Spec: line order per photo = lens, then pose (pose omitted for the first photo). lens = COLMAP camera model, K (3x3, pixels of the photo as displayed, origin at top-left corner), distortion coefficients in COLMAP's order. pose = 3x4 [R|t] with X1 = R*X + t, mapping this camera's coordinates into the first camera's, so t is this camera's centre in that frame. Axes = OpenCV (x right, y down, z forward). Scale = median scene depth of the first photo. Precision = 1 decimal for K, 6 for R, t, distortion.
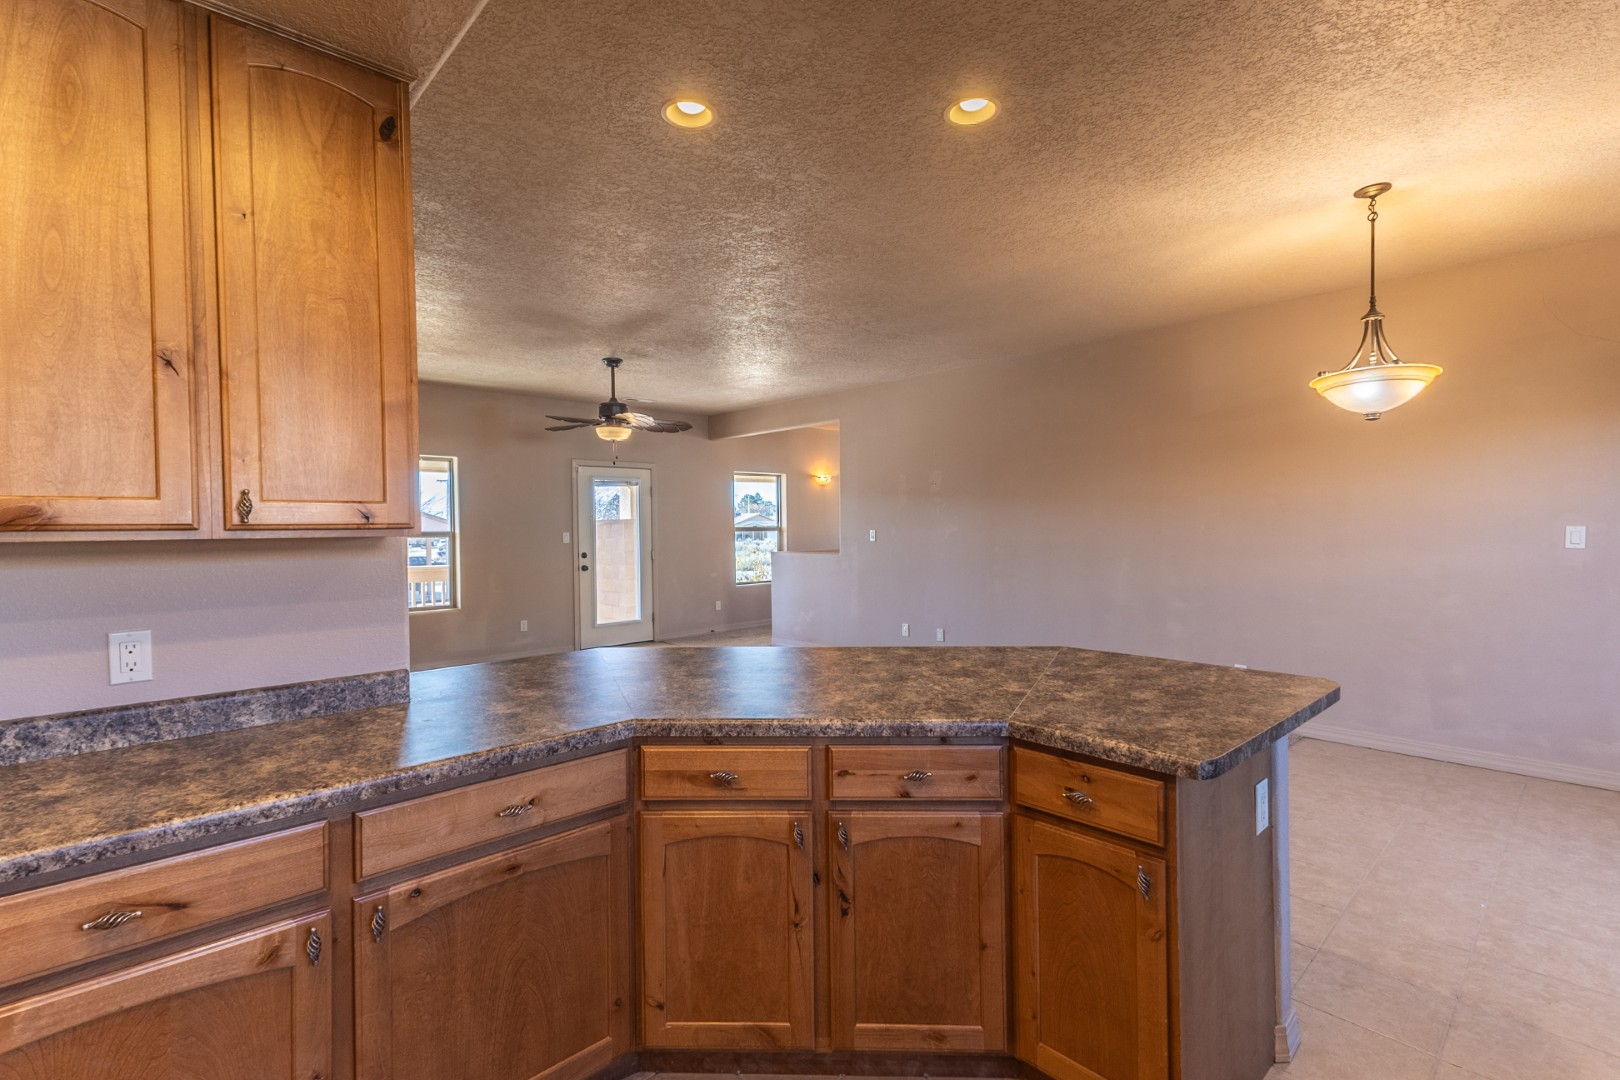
lens RADIAL K [[738.1, 0, 811.4], [0, 738.1, 538.2], [0, 0, 1]] dist [0.028554, -0.008760]
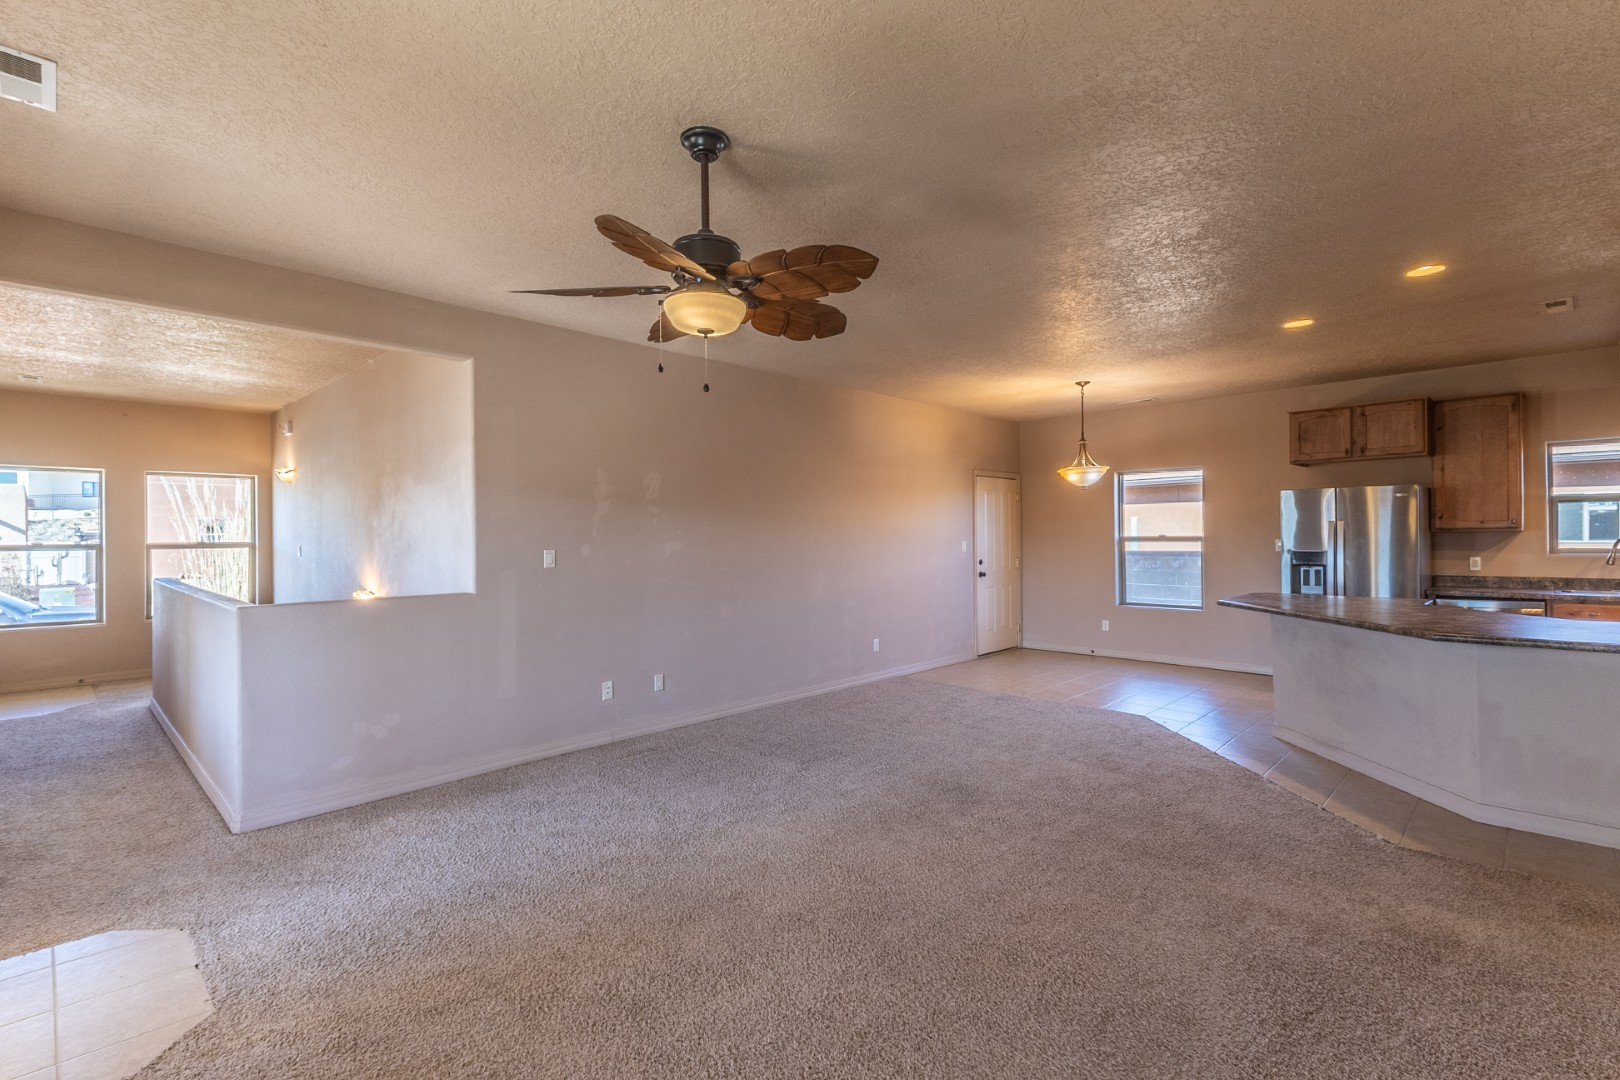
lens RADIAL K [[738.1, 0, 811.4], [0, 738.1, 538.2], [0, 0, 1]] dist [0.028554, -0.008760]
pose [[-0.040746, 0.009865, 0.999121, -0.516382], [0.027322, 0.999588, -0.008755, -0.008850], [-0.998796, 0.026942, -0.040999, 0.724831]]
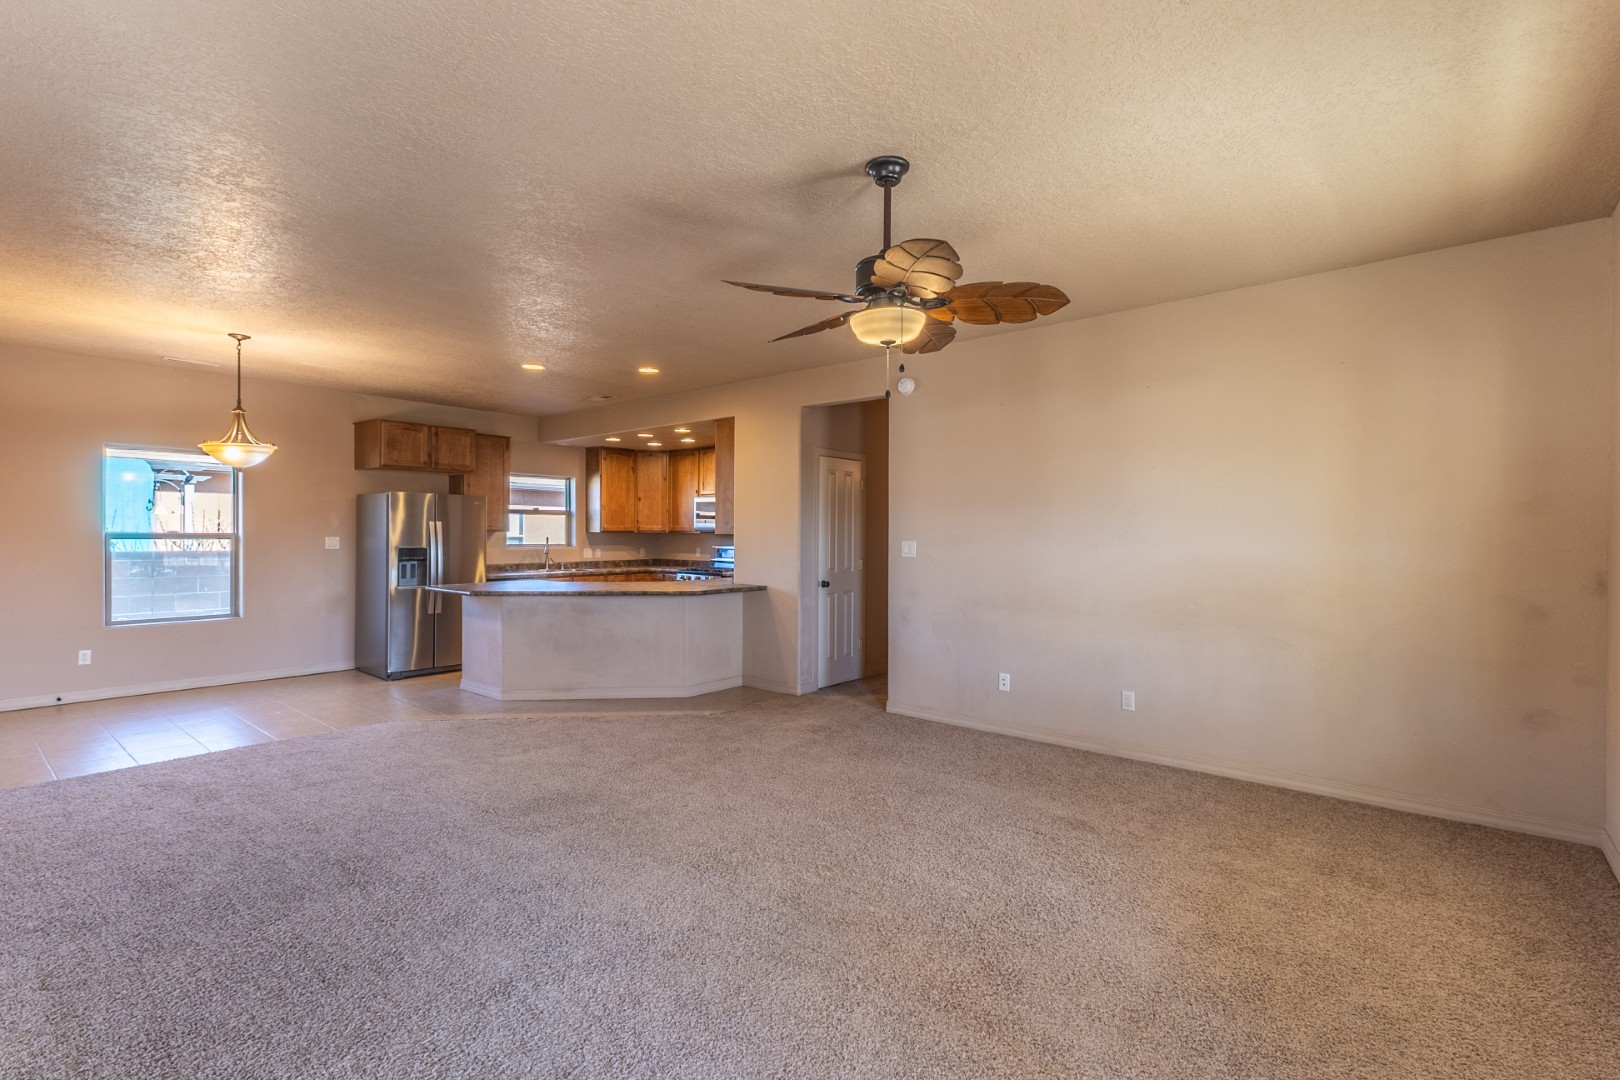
lens RADIAL K [[738.1, 0, 811.4], [0, 738.1, 538.2], [0, 0, 1]] dist [0.028554, -0.008760]
pose [[-0.993189, 0.006406, -0.116339, -0.126807], [0.003891, 0.999754, 0.021835, -0.016318], [0.116451, 0.021234, -0.992969, 1.094848]]
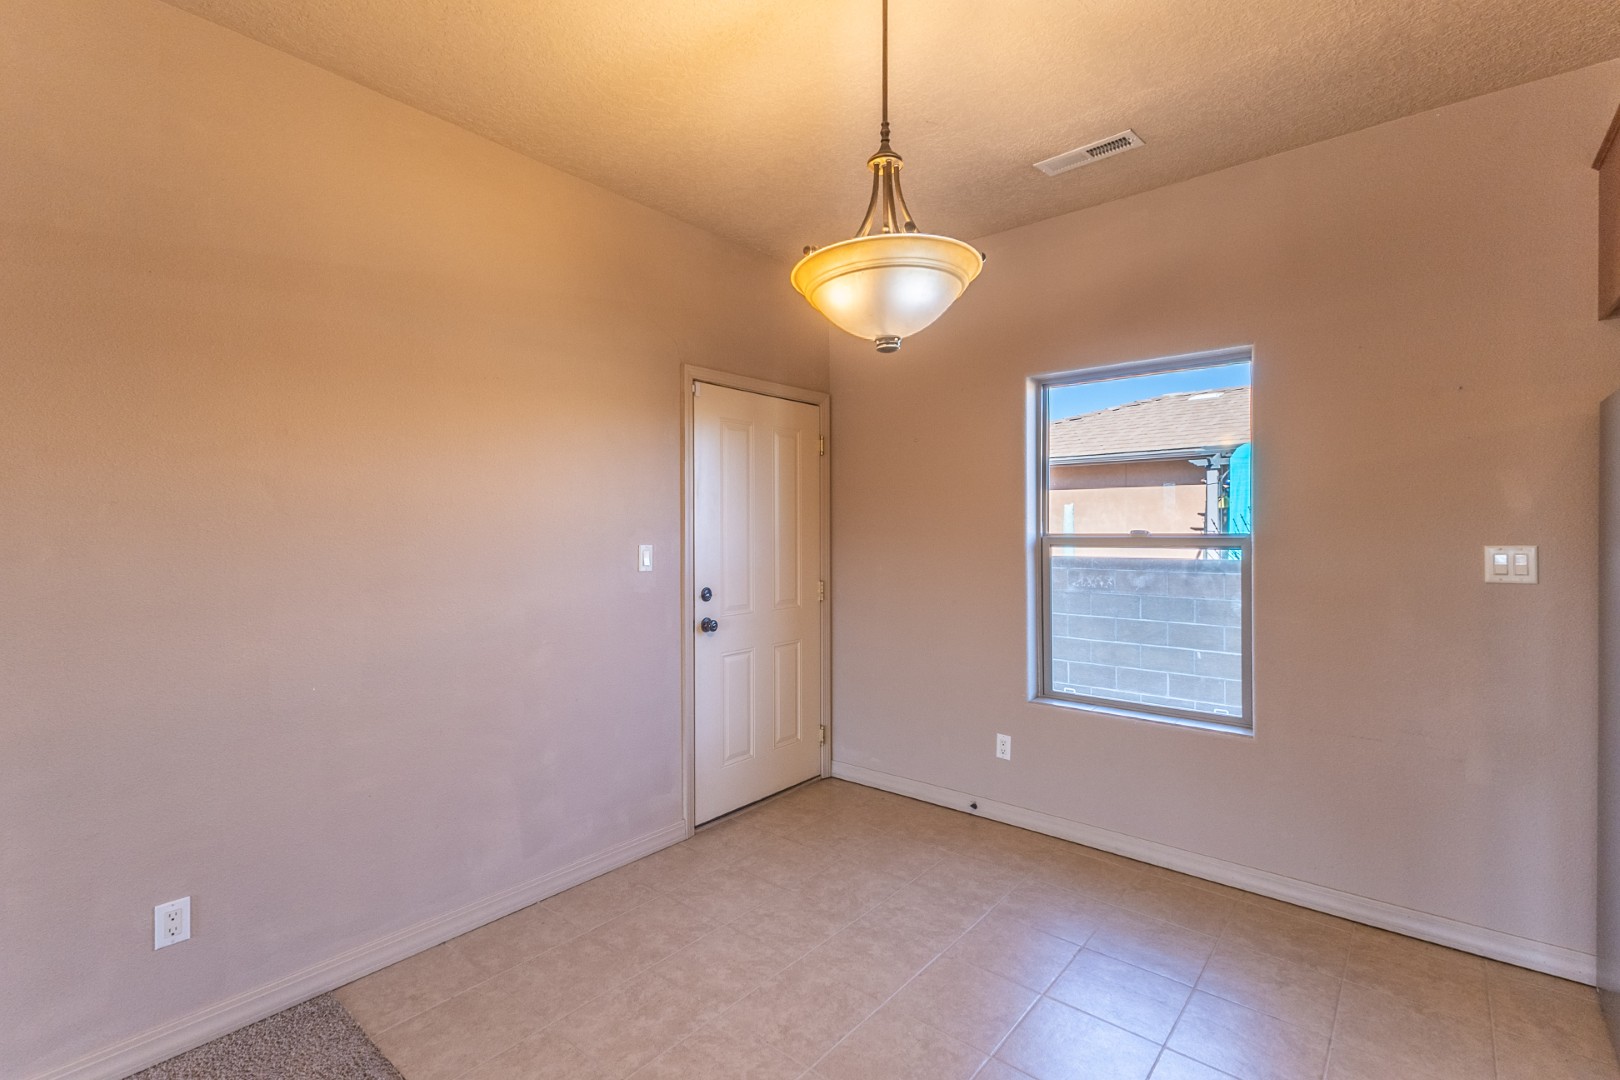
lens RADIAL K [[738.1, 0, 811.4], [0, 738.1, 538.2], [0, 0, 1]] dist [0.028554, -0.008760]
pose [[-0.123564, 0.001380, 0.992336, 0.086089], [0.020589, 0.999787, 0.001173, -0.009448], [-0.992123, 0.020576, -0.123566, 0.438127]]
